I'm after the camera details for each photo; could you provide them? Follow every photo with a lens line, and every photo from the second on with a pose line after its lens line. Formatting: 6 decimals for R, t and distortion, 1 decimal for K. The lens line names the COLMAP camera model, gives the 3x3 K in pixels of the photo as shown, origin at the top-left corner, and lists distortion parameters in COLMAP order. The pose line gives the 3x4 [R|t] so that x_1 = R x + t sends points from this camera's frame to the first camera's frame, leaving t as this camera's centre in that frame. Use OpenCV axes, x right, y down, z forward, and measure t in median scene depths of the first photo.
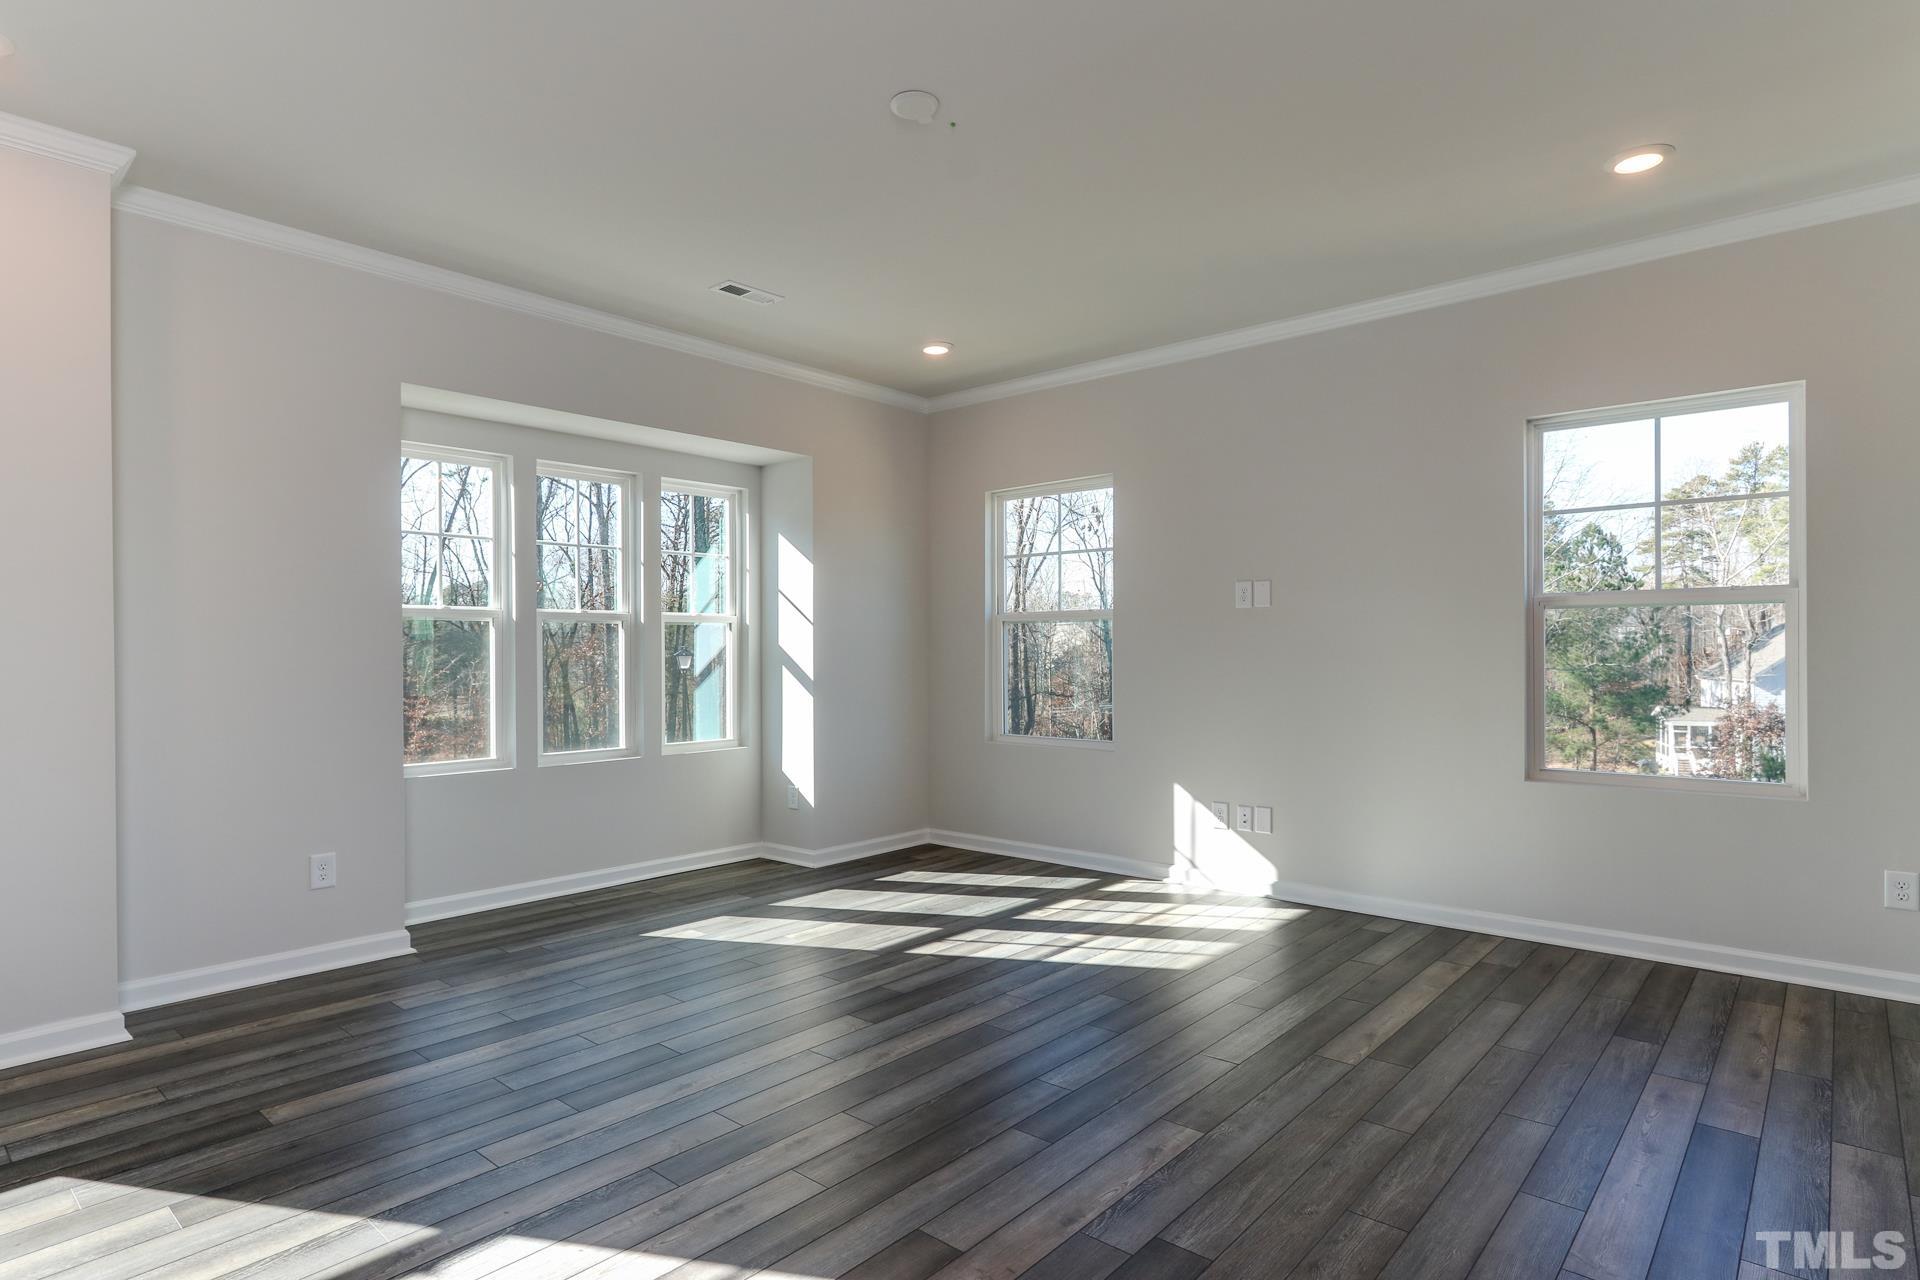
lens RADIAL K [[1029.0, 0, 964.9], [0, 1029.0, 639.4], [0, 0, 1]] dist [-0.002515, -0.001553]
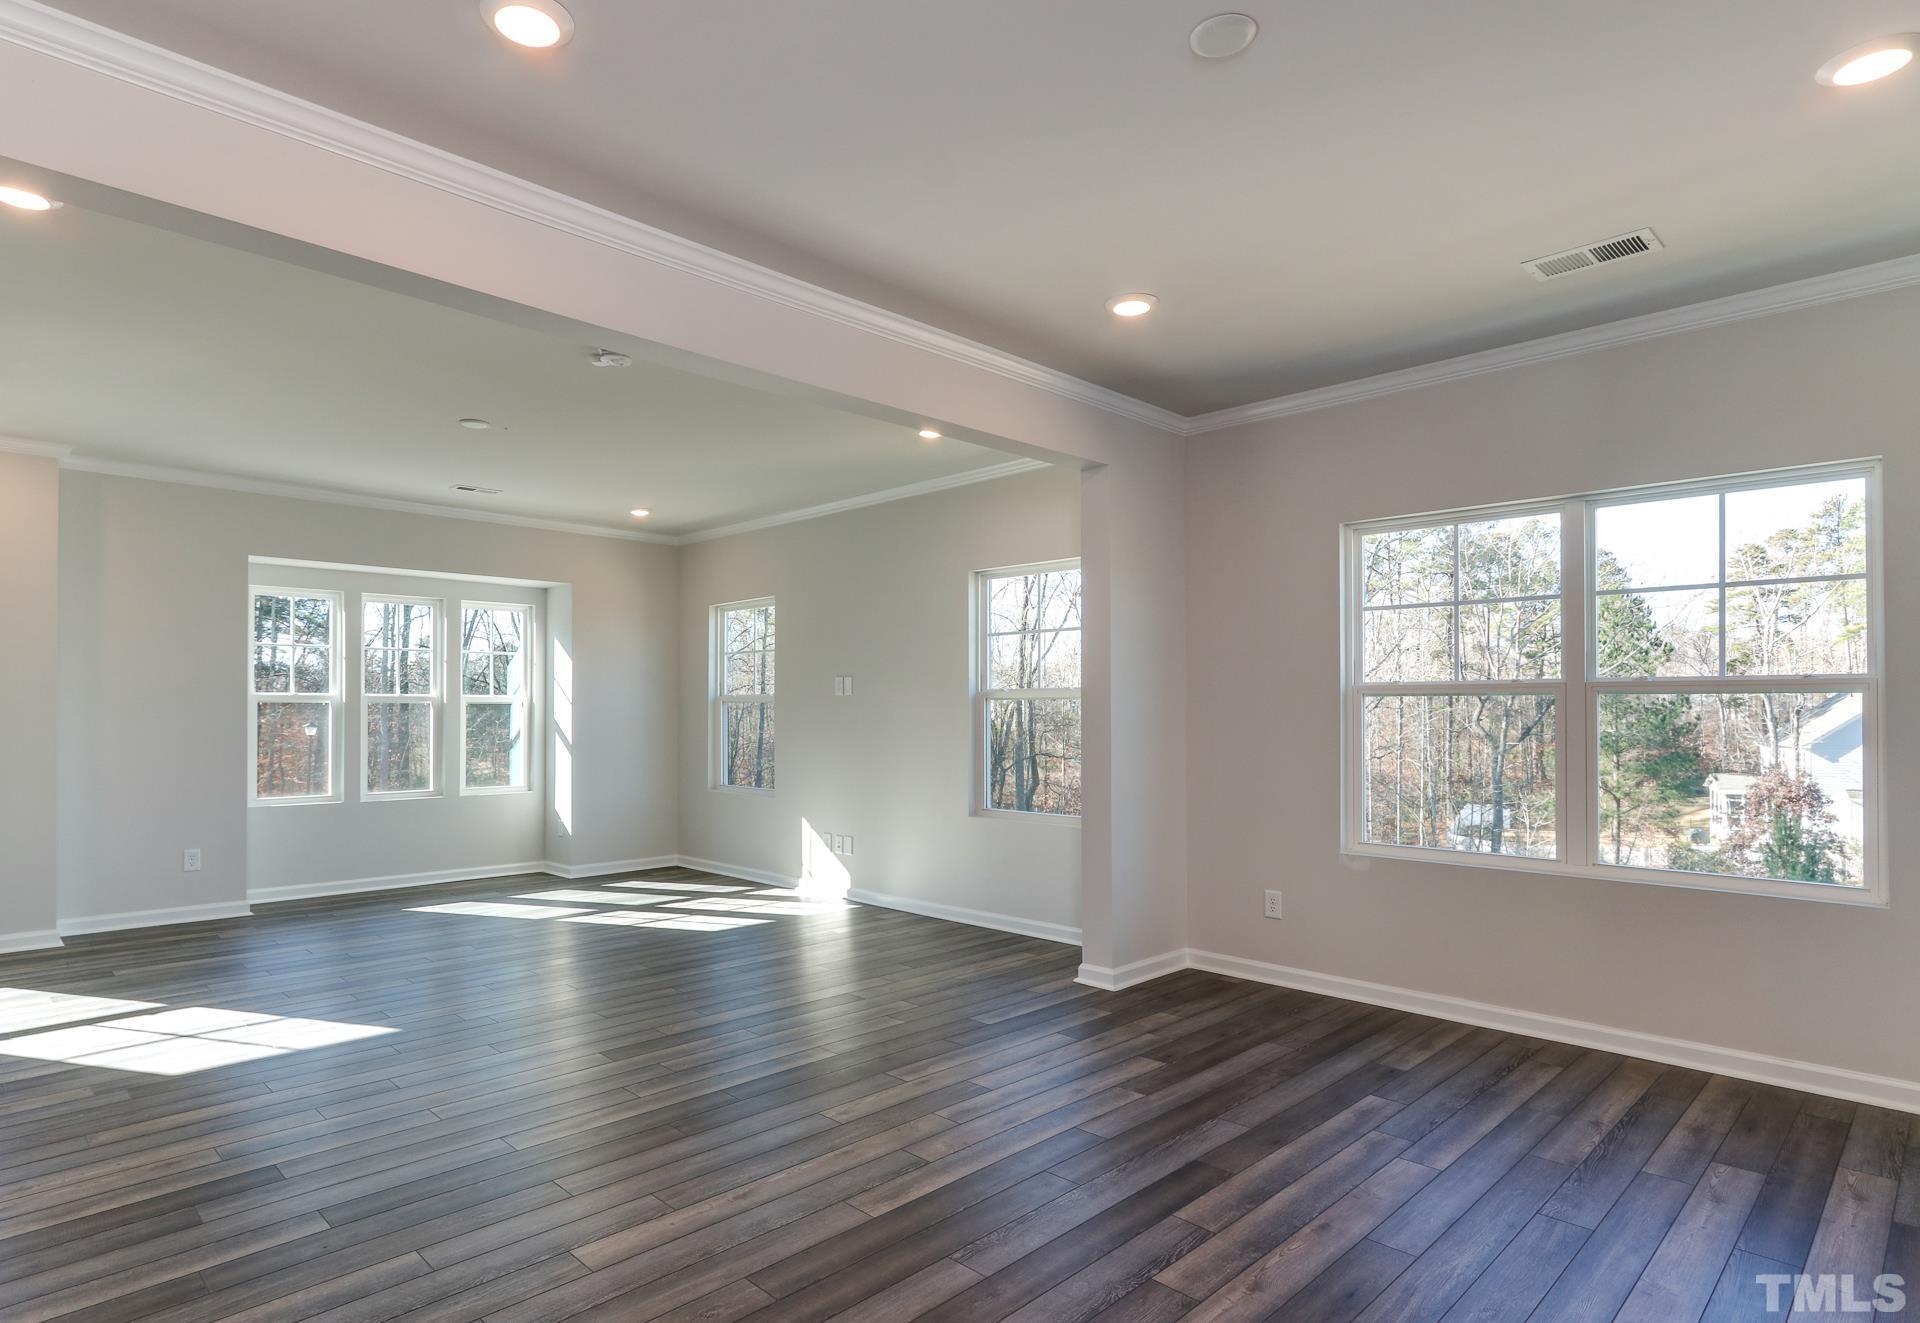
lens RADIAL K [[1045.1, 0, 937.0], [0, 1045.1, 701.0], [0, 0, 1]] dist [0.000821, 0.000449]
pose [[0.996811, 0.003575, -0.079718, 0.460956], [-0.003479, 0.999993, 0.001335, -0.022256], [0.079722, -0.001053, 0.996817, -0.374904]]
